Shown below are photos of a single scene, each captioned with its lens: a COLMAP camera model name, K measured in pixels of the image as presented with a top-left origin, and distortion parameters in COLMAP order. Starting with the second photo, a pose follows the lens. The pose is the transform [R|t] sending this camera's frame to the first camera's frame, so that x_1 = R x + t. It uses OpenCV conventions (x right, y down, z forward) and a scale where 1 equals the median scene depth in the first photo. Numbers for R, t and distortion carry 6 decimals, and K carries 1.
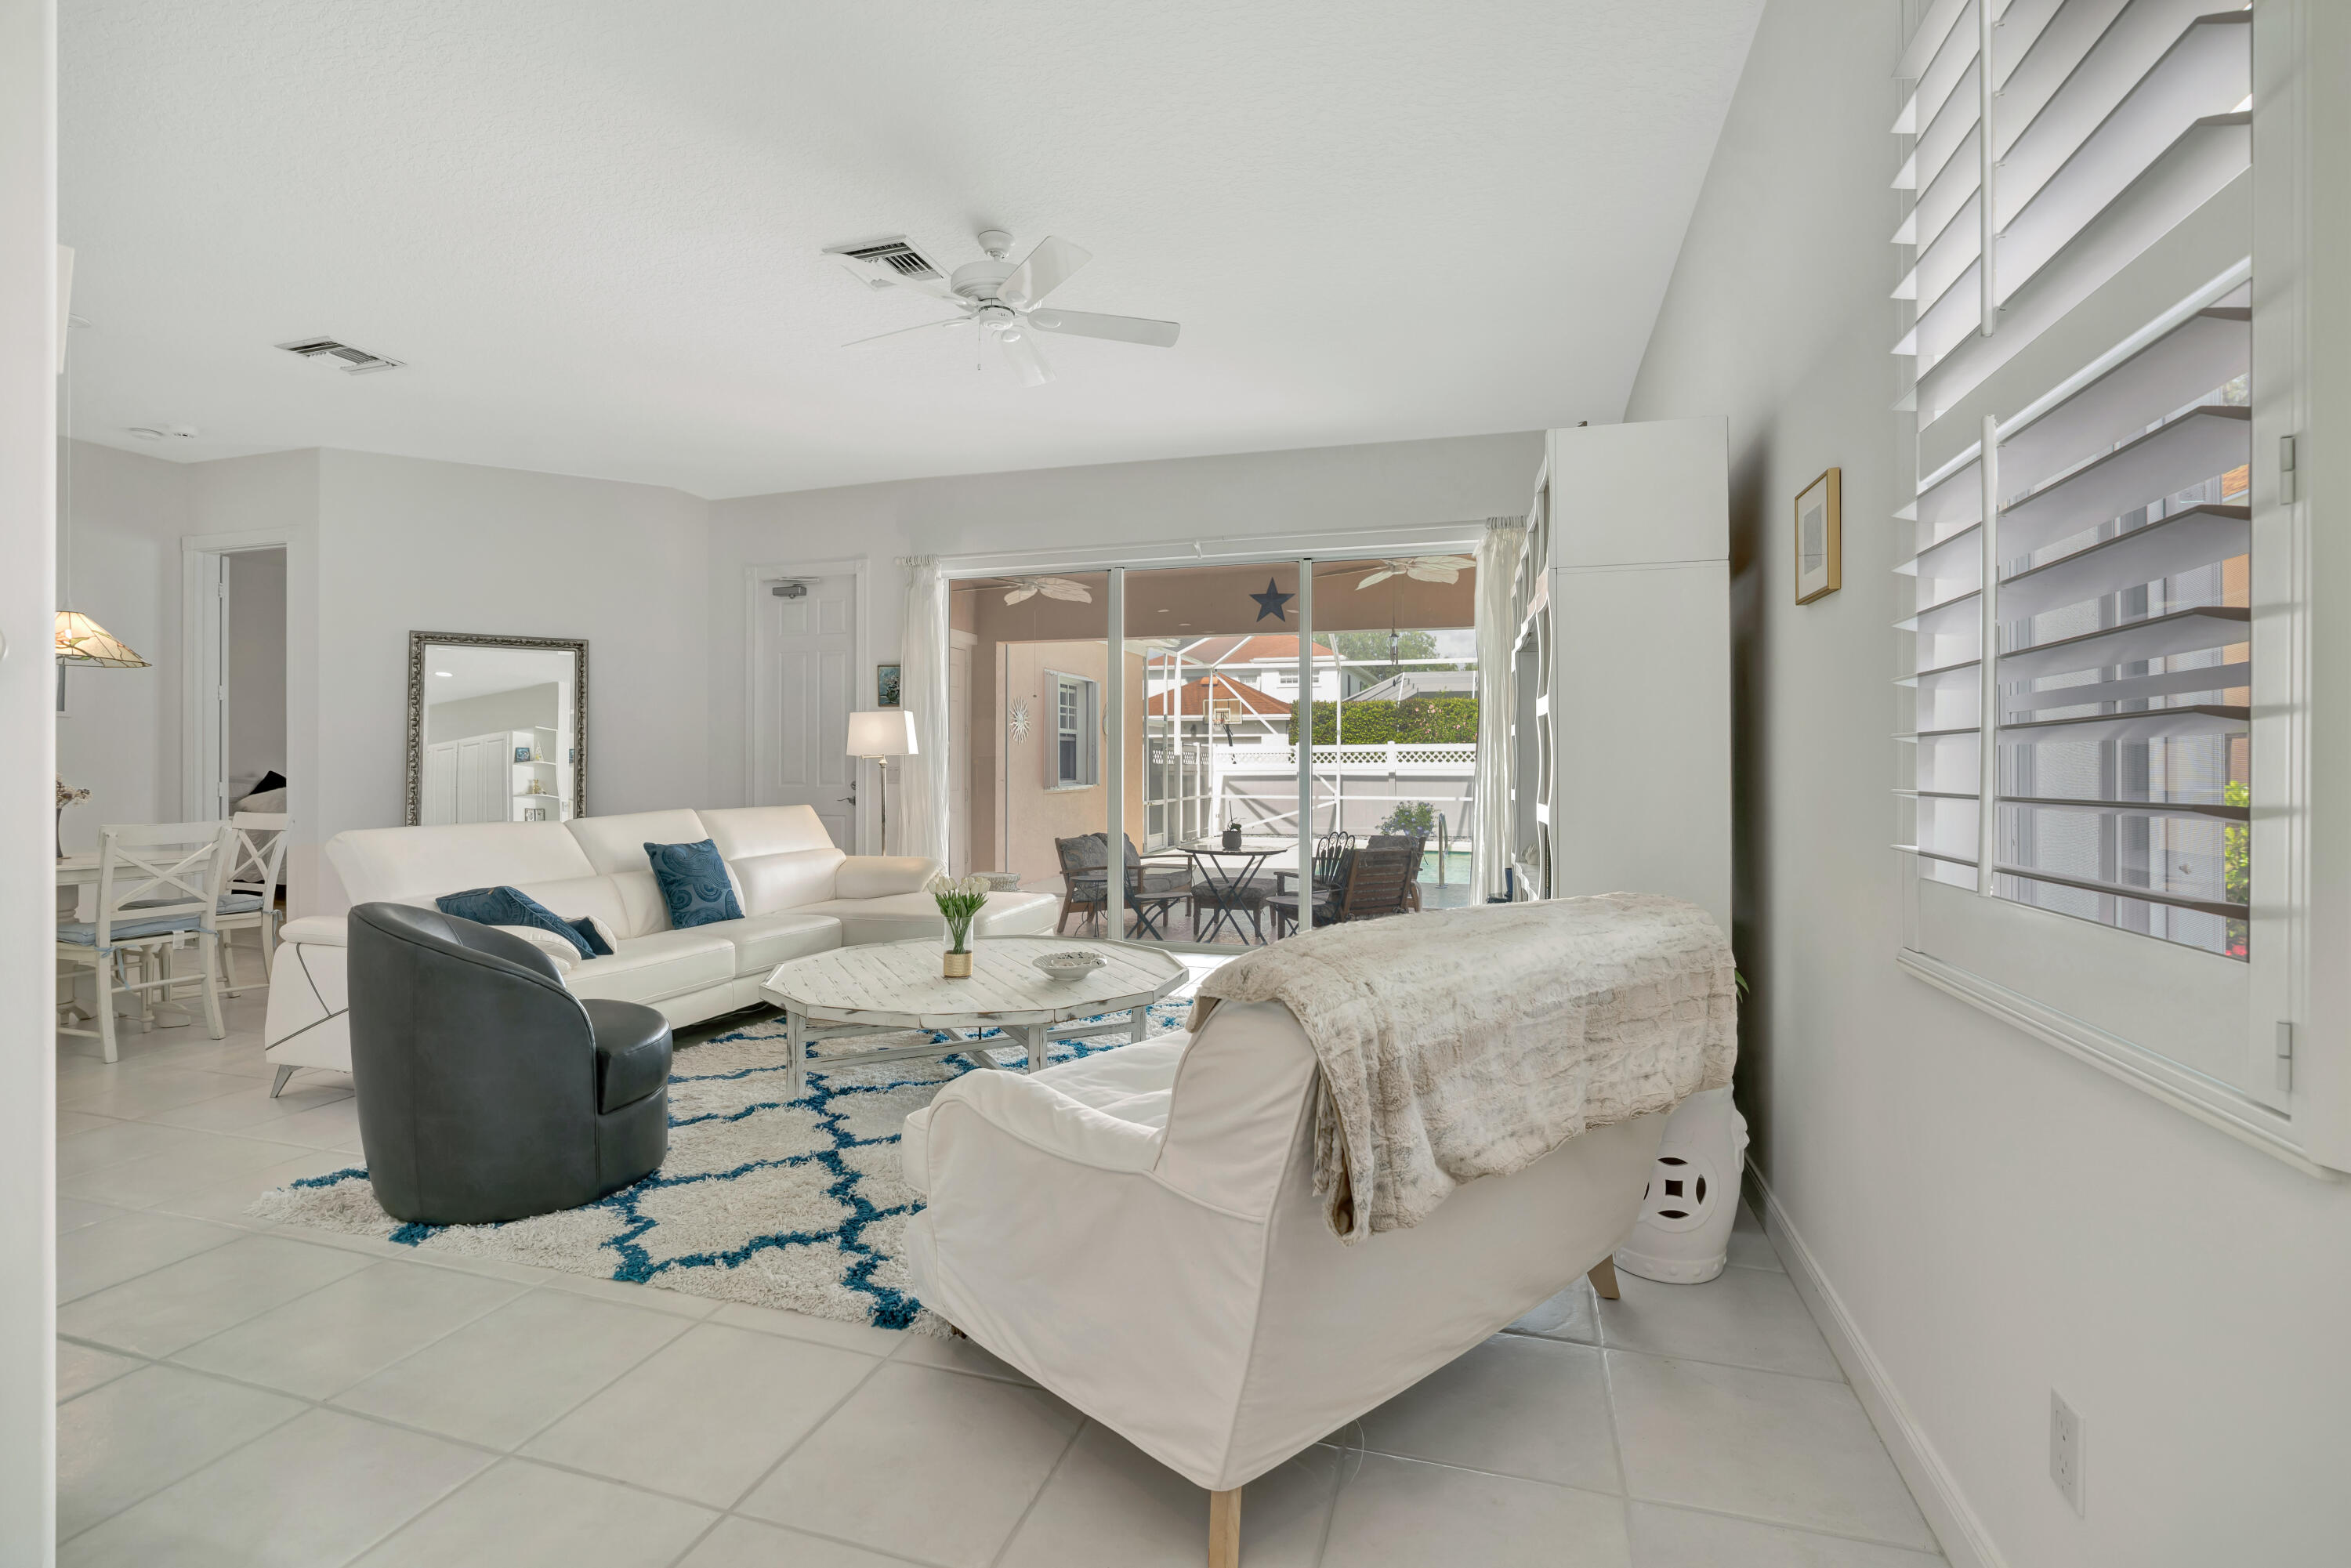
lens RADIAL K [[1055.8, 0, 1180.1], [0, 1055.8, 763.8], [0, 0, 1]] dist [-0.018728, 0.007822]
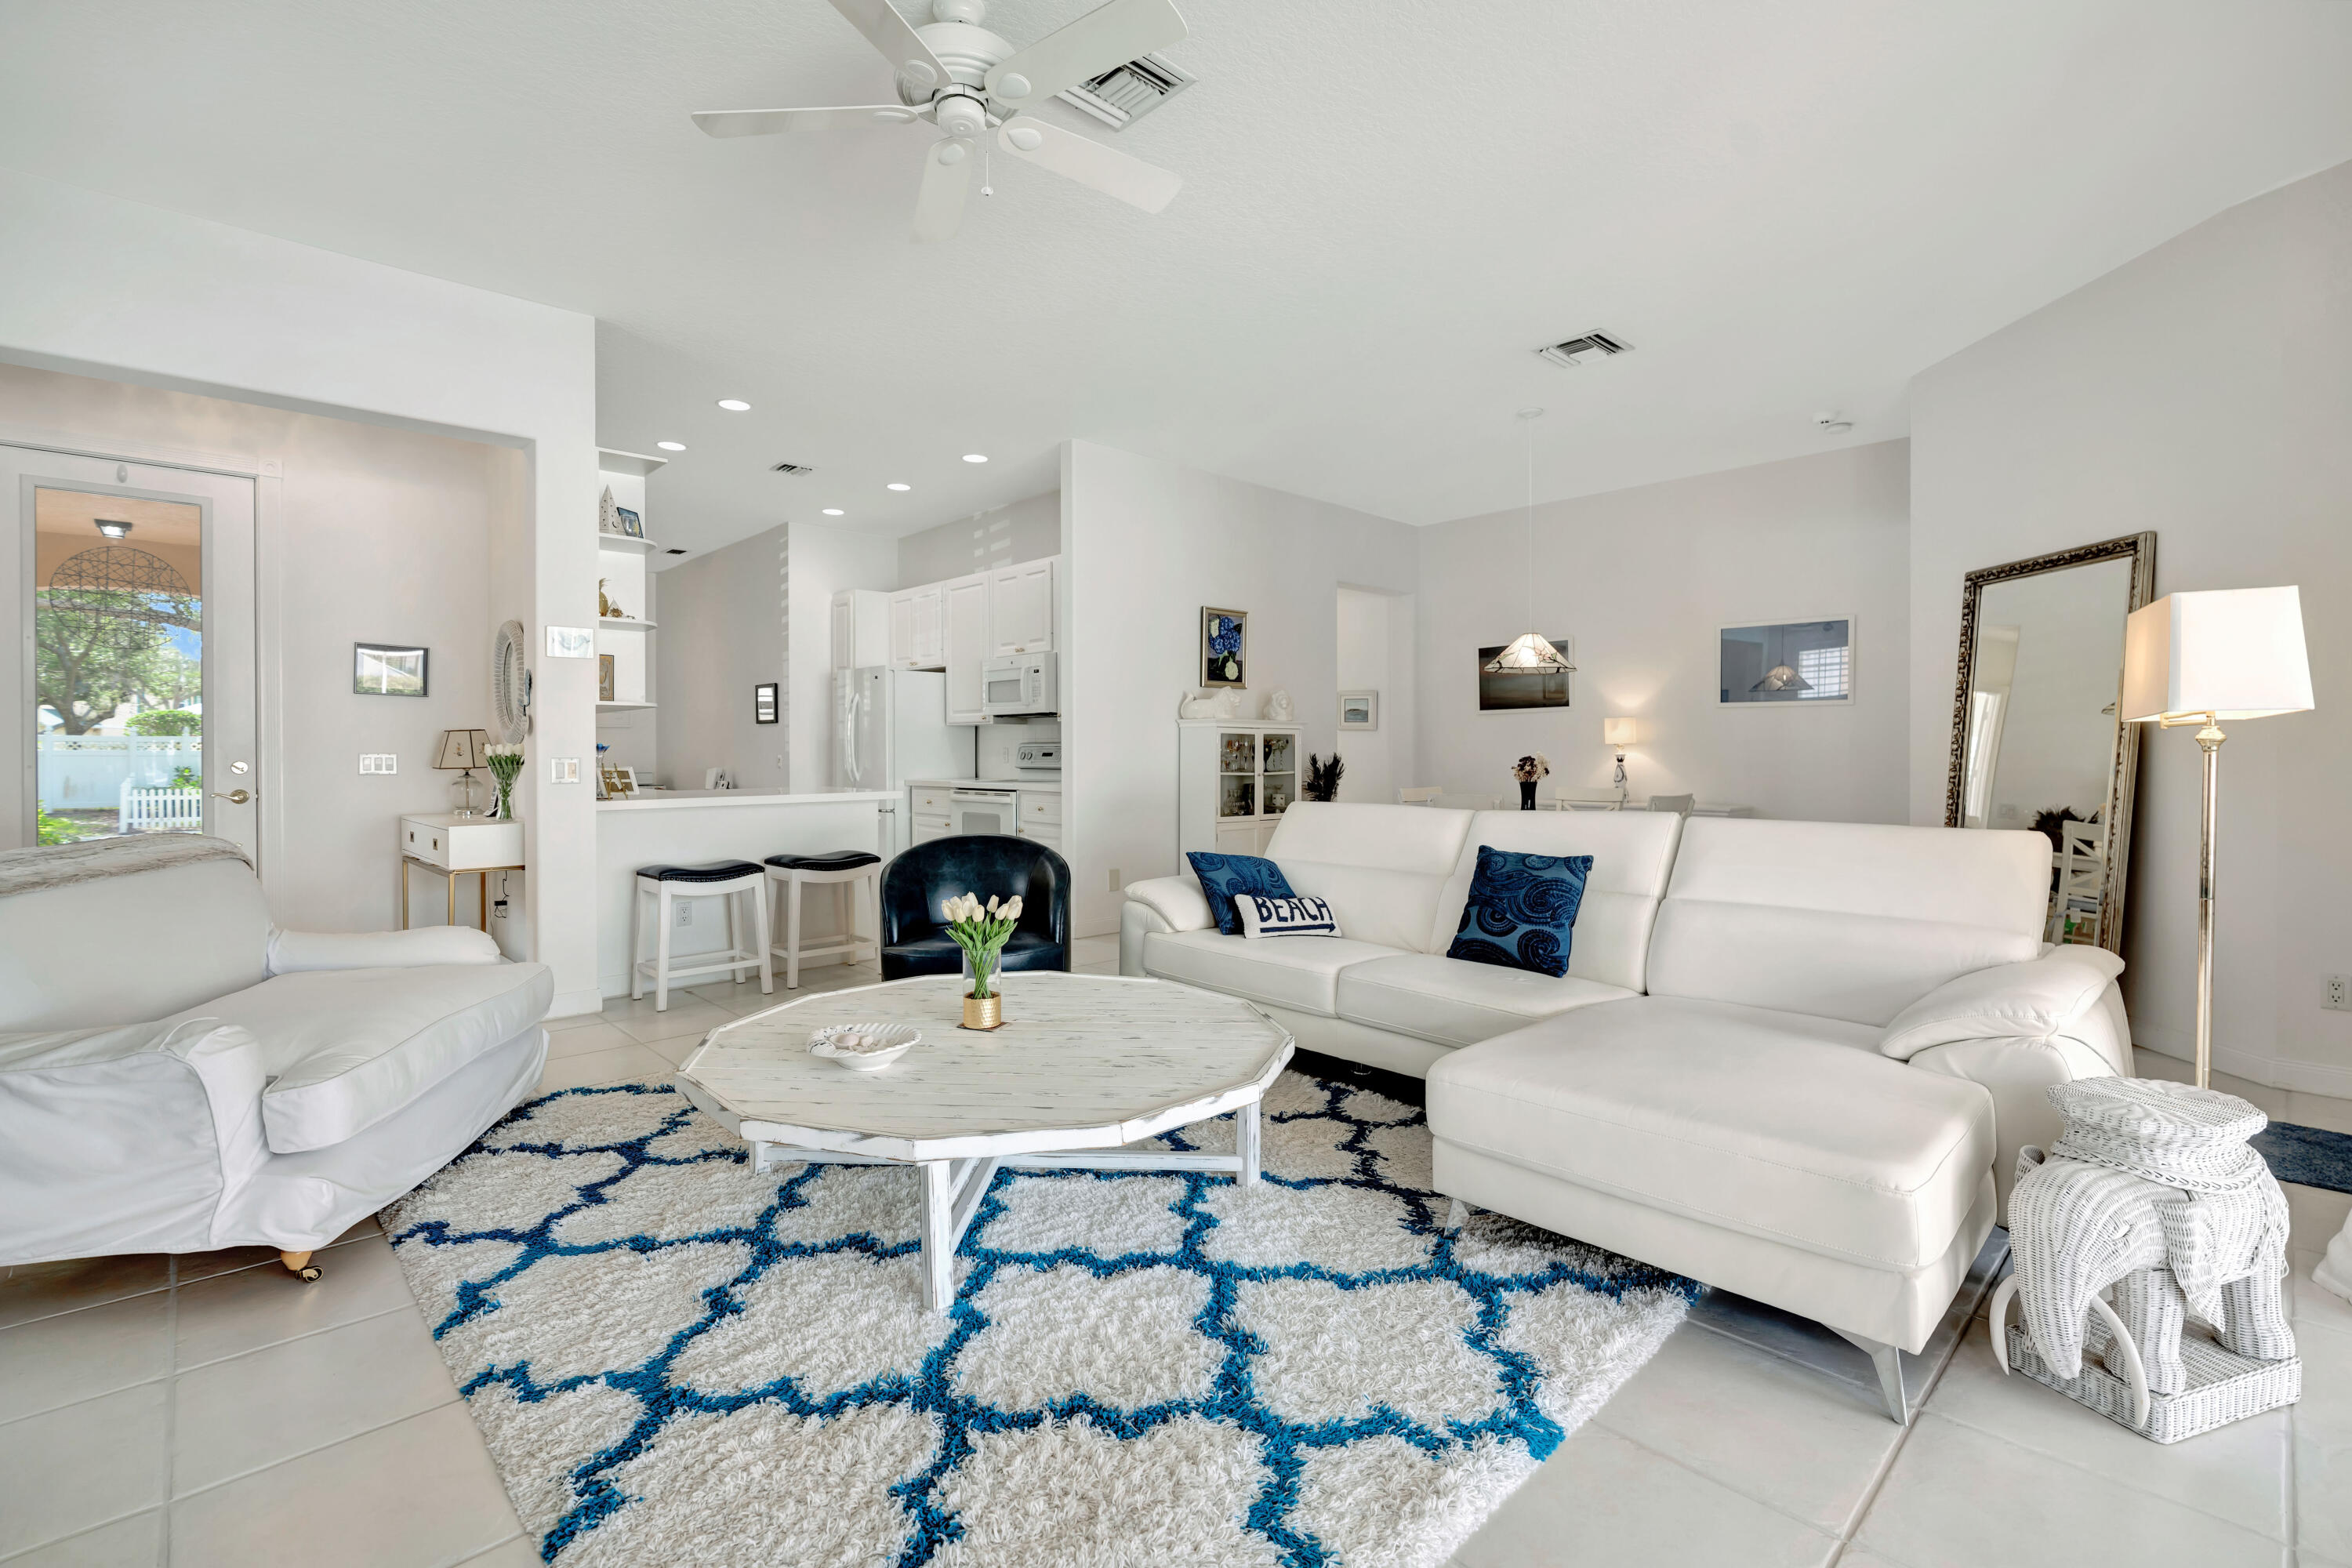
lens RADIAL K [[1056.3, 0, 1180.6], [0, 1056.3, 763.8], [0, 0, 1]] dist [-0.018728, 0.007822]
pose [[-0.494329, 0.010373, -0.869213, 0.202955], [0.002911, 0.999943, 0.010278, 0.002914], [0.869270, 0.002550, -0.494331, 0.811771]]
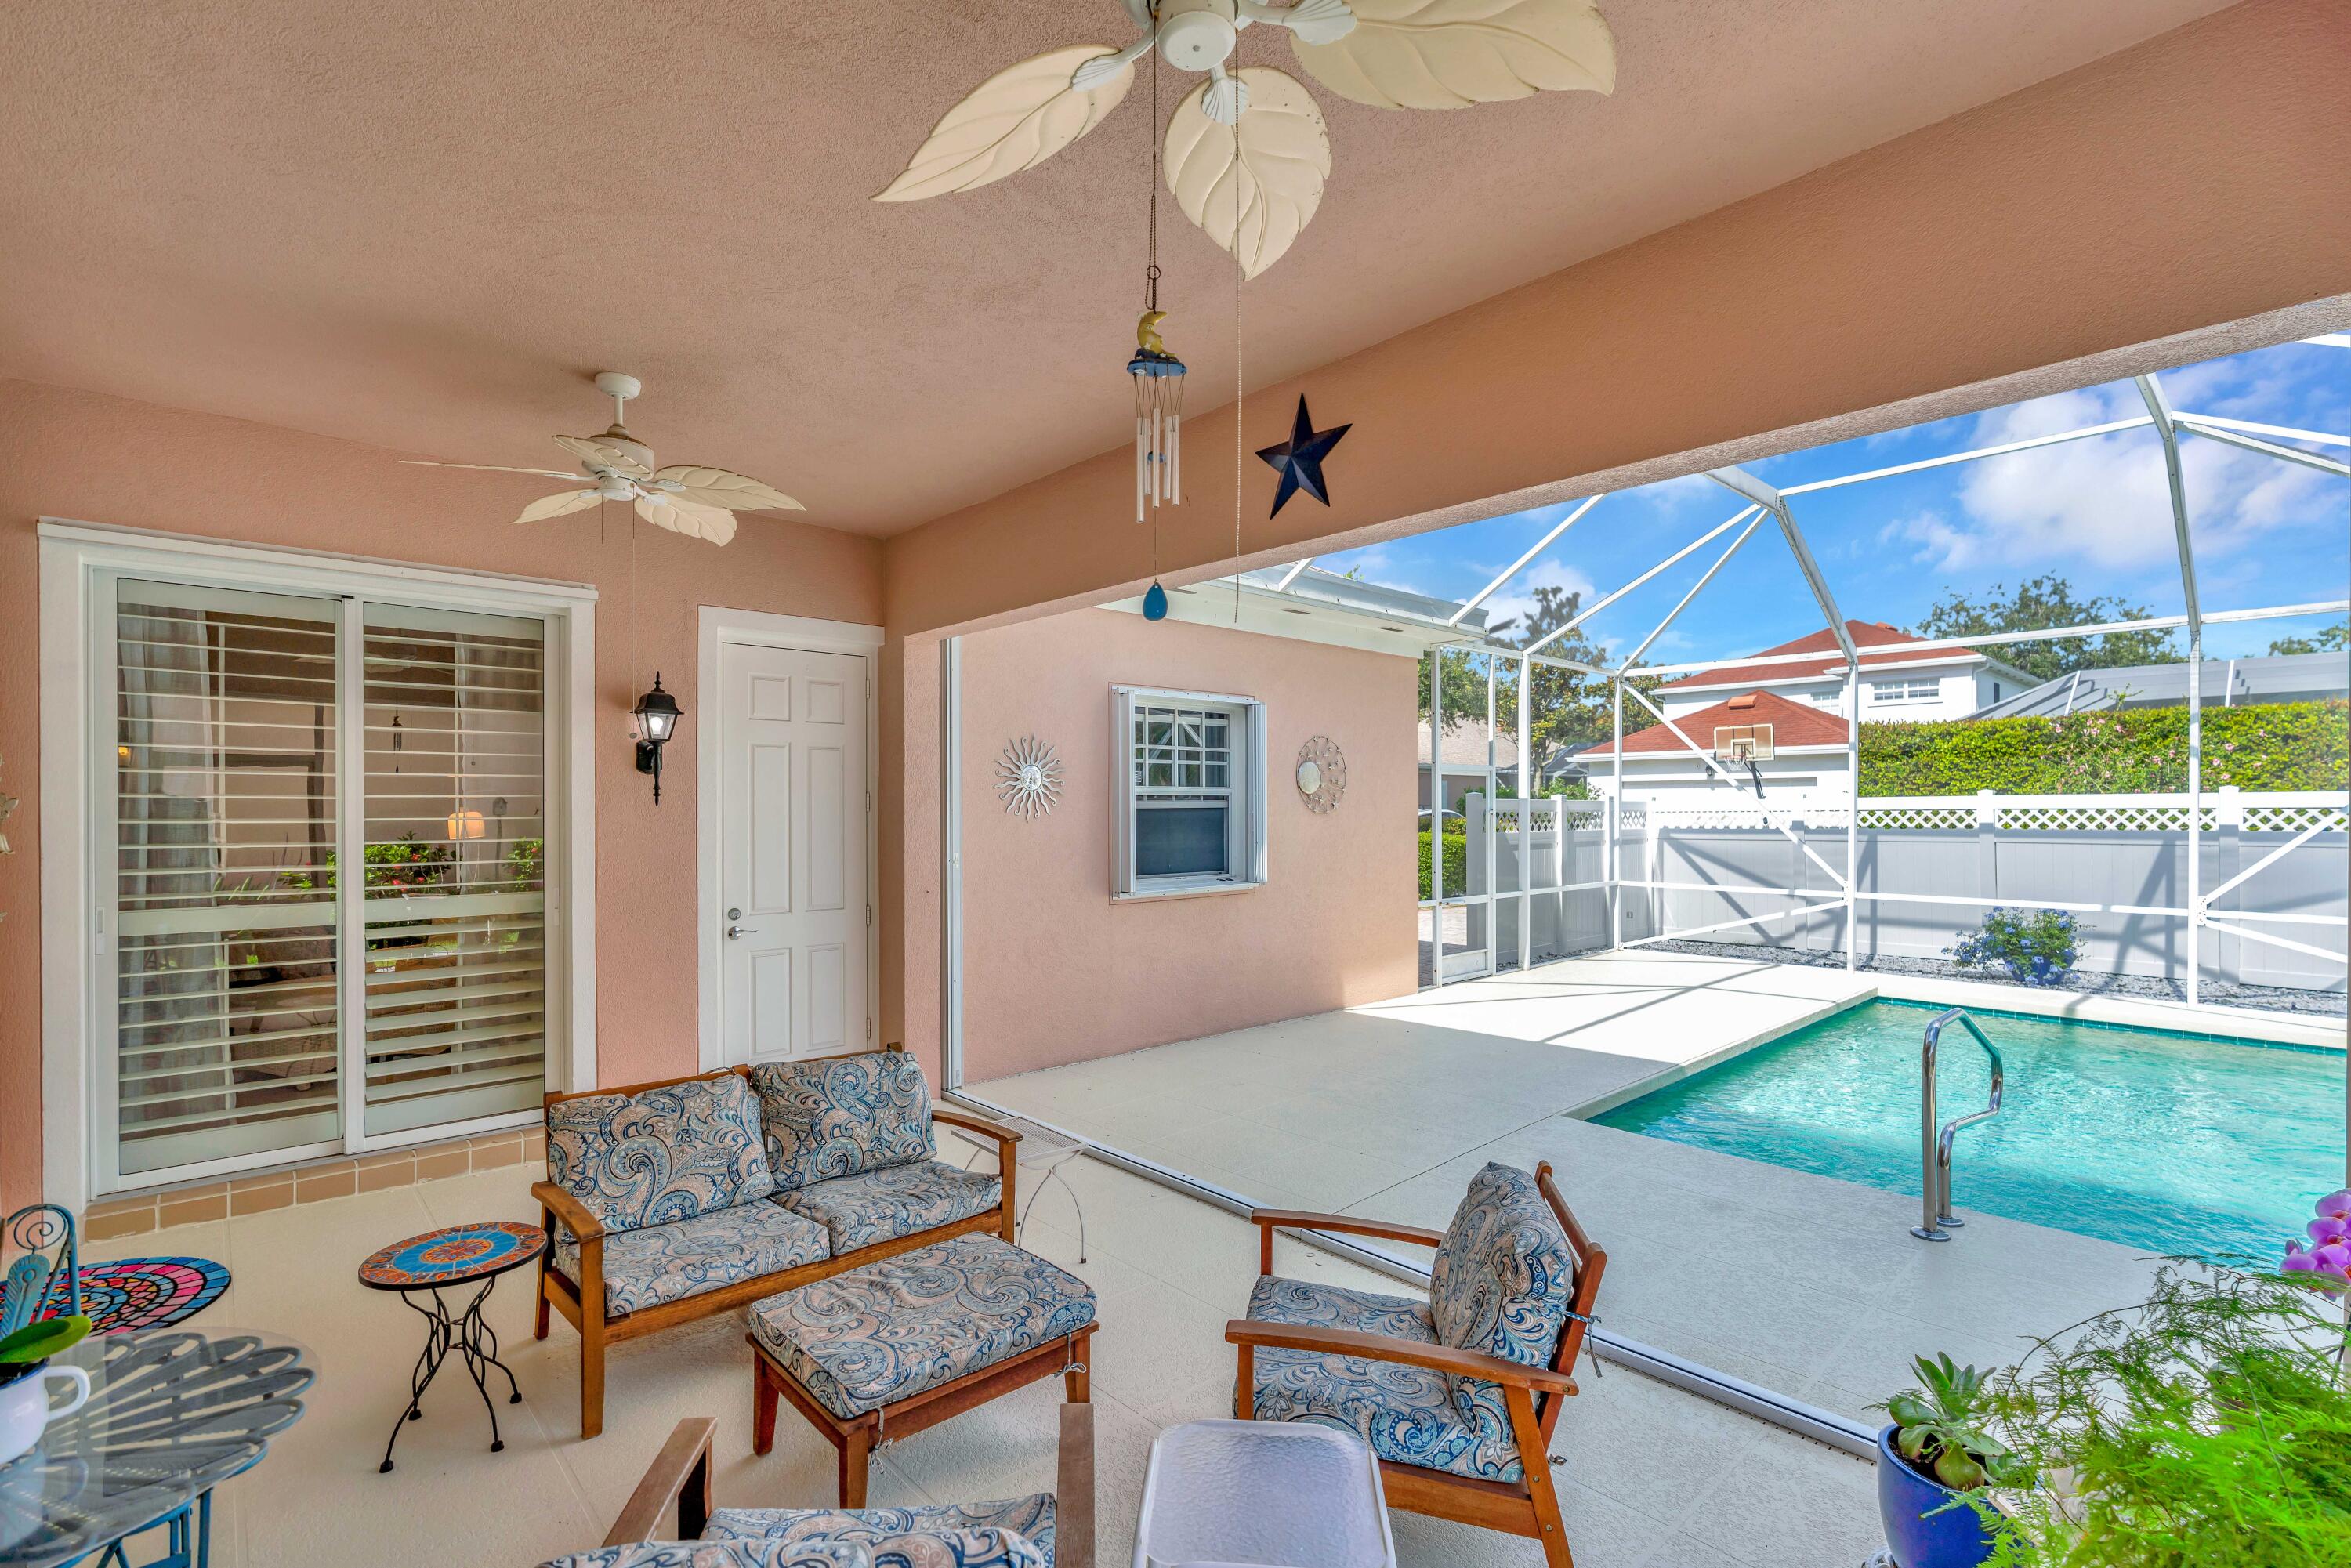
lens RADIAL K [[1079.8, 0, 1176.3], [0, 1079.8, 805.8], [0, 0, 1]] dist [-0.001385, 0.000005]
pose [[0.866688, -0.004693, -0.498828, 0.348297], [0.004575, 0.999988, -0.001459, -0.044080], [0.498829, -0.001017, 0.866700, 0.941125]]
